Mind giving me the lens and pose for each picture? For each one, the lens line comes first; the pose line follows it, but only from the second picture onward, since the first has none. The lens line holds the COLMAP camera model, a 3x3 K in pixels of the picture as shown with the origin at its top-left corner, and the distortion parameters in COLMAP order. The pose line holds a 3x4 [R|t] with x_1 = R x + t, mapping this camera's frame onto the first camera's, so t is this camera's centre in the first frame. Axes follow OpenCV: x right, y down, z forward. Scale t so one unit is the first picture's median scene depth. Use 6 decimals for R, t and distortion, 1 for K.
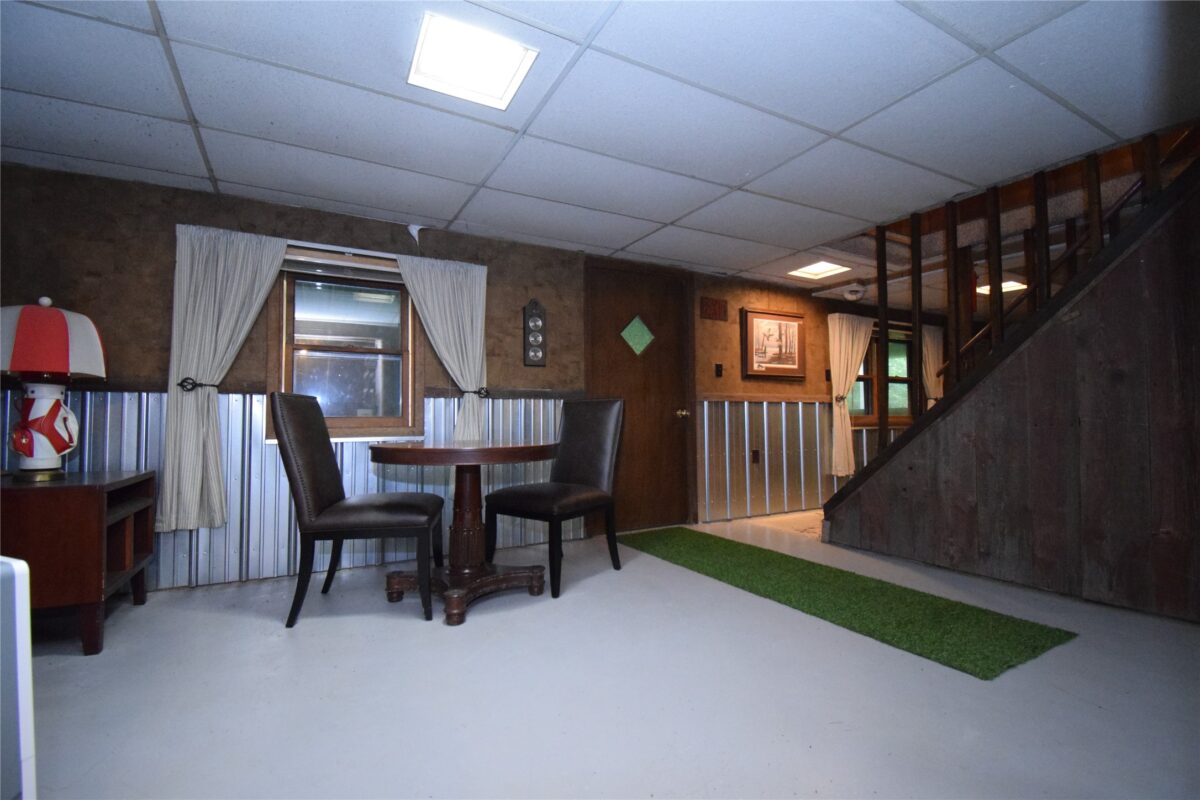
lens RADIAL K [[532.5, 0, 601.6], [0, 532.5, 404.0], [0, 0, 1]] dist [0.018907, -0.023985]
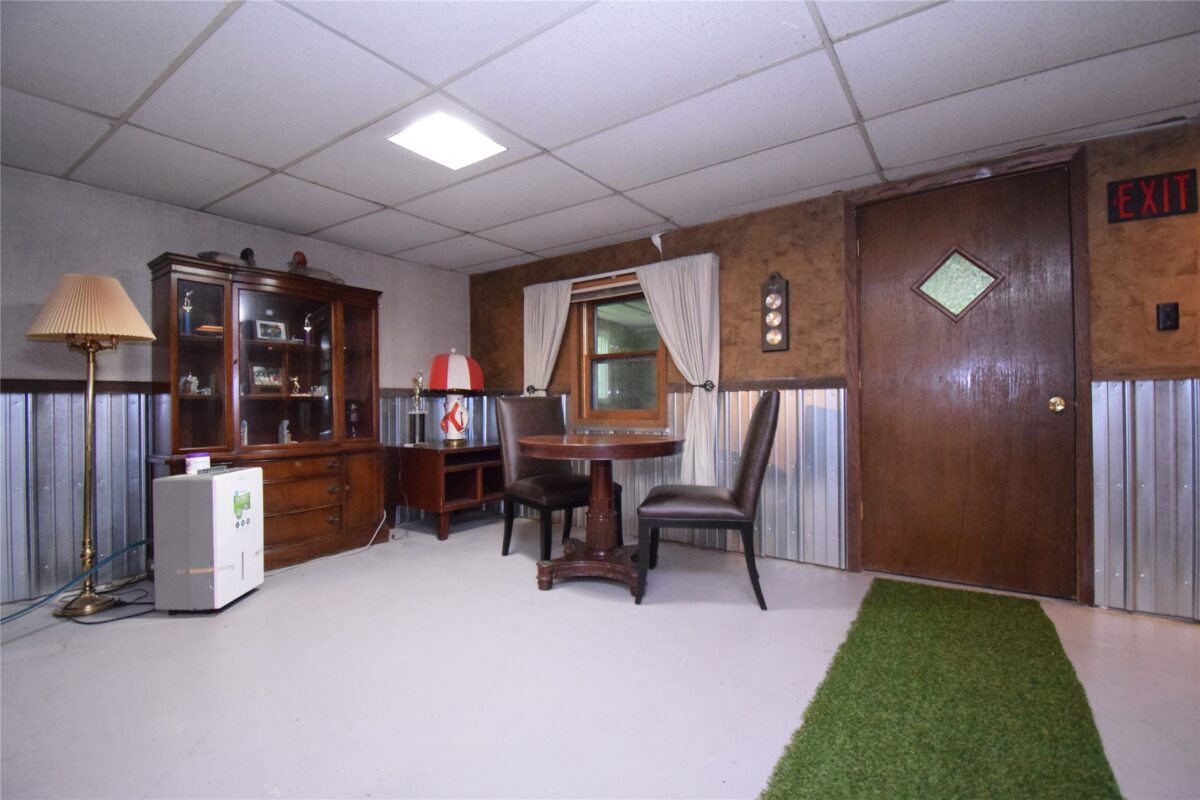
lens RADIAL K [[532.5, 0, 601.7], [0, 532.5, 407.1], [0, 0, 1]] dist [0.018907, -0.023985]
pose [[0.433361, 0.007819, -0.901187, 0.516531], [0.035945, 0.999017, 0.025953, -0.013645], [0.900503, -0.043640, 0.432654, 0.368557]]
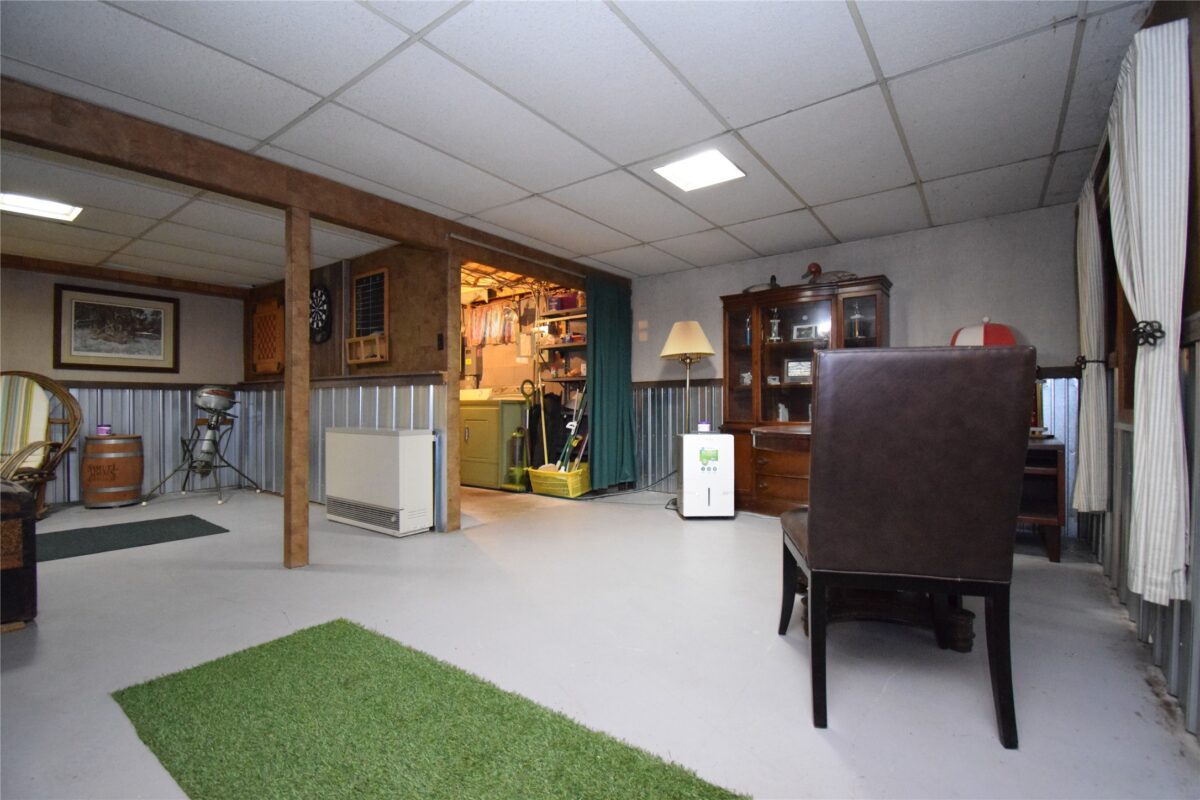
lens RADIAL K [[532.5, 0, 599.7], [0, 532.5, 404.0], [0, 0, 1]] dist [0.018907, -0.023985]
pose [[-0.914126, 0.009310, -0.405324, 0.321569], [0.023985, 0.999227, -0.031140, 0.034878], [0.404720, -0.038187, -0.913643, 1.082614]]
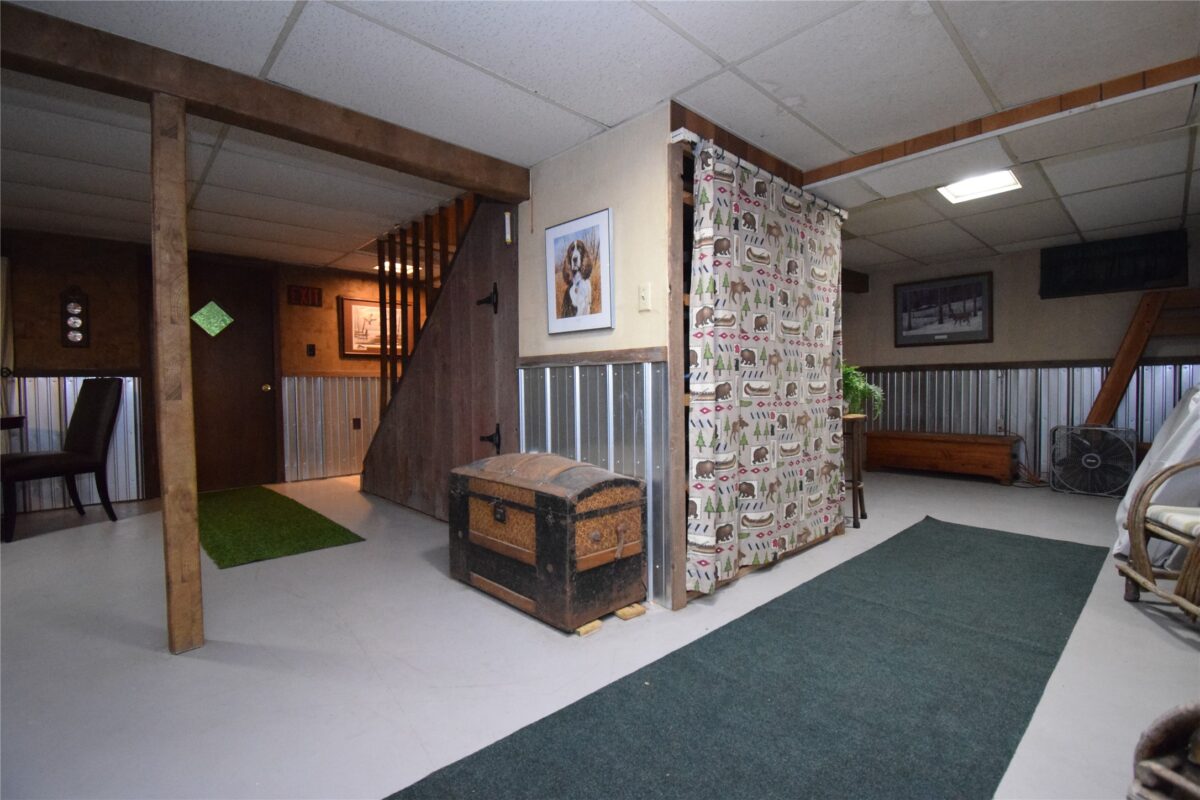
lens RADIAL K [[532.5, 0, 603.8], [0, 532.5, 399.1], [0, 0, 1]] dist [0.018907, -0.023985]
pose [[0.971377, -0.009176, 0.237366, 0.665743], [-0.003435, 0.998607, 0.052661, -0.024047], [-0.237518, -0.051969, 0.969992, -0.327034]]
